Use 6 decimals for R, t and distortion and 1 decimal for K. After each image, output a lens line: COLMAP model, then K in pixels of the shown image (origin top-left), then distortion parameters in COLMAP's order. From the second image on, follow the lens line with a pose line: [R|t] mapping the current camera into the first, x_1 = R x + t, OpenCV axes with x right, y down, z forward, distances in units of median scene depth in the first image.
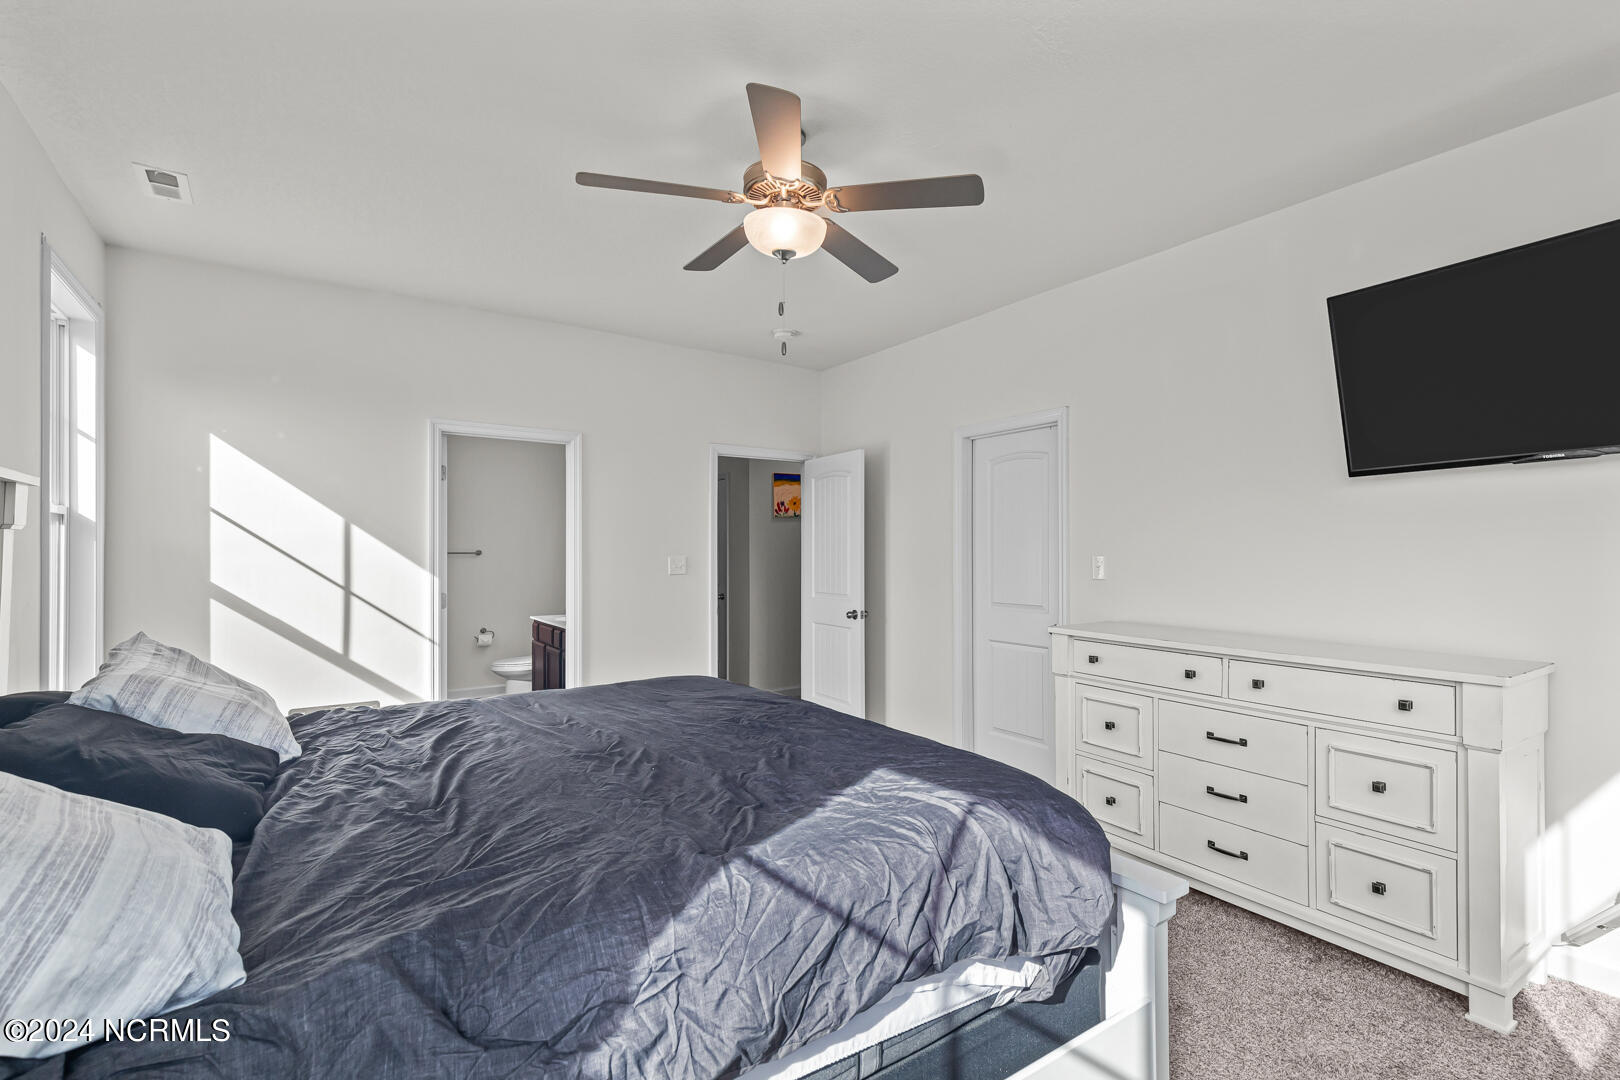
lens RADIAL K [[738.4, 0, 872.2], [0, 738.4, 552.5], [0, 0, 1]] dist [0.007049, -0.000624]
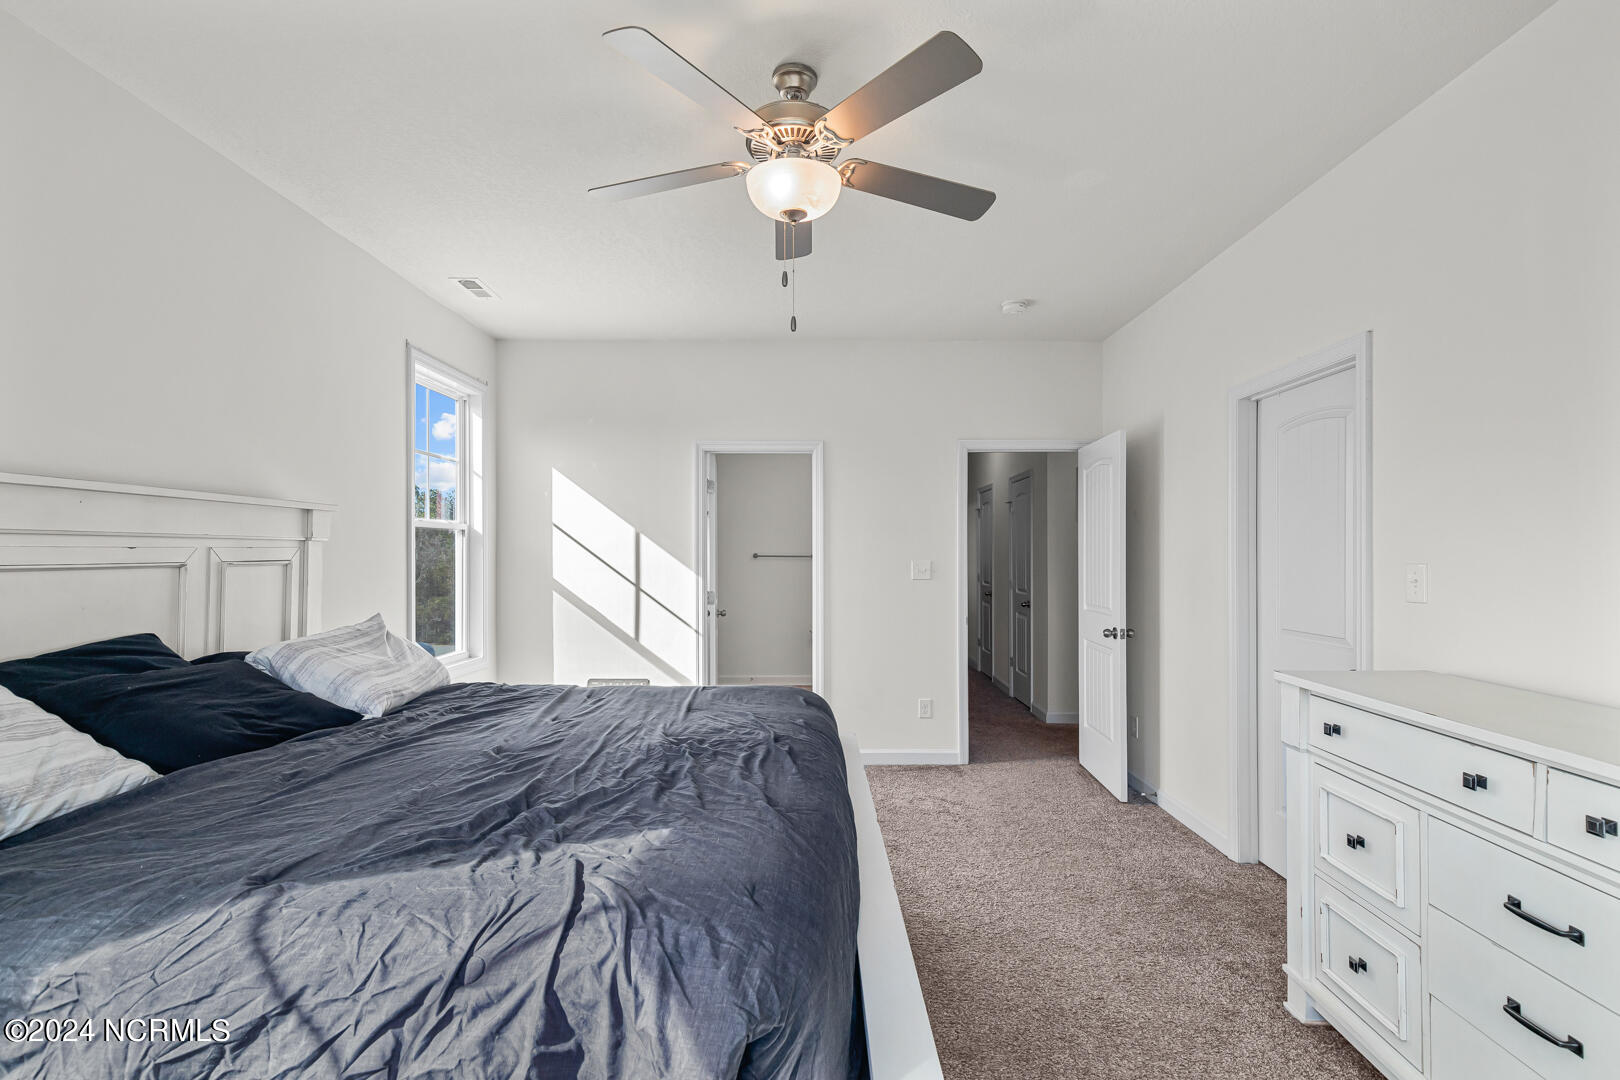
lens RADIAL K [[738.4, 0, 792.2], [0, 738.4, 559.8], [0, 0, 1]] dist [0.007049, -0.000624]
pose [[0.803715, 0.004704, -0.594996, 0.301676], [-0.001613, 0.999982, 0.005726, -0.001981], [0.595013, -0.003643, 0.803708, 0.222195]]
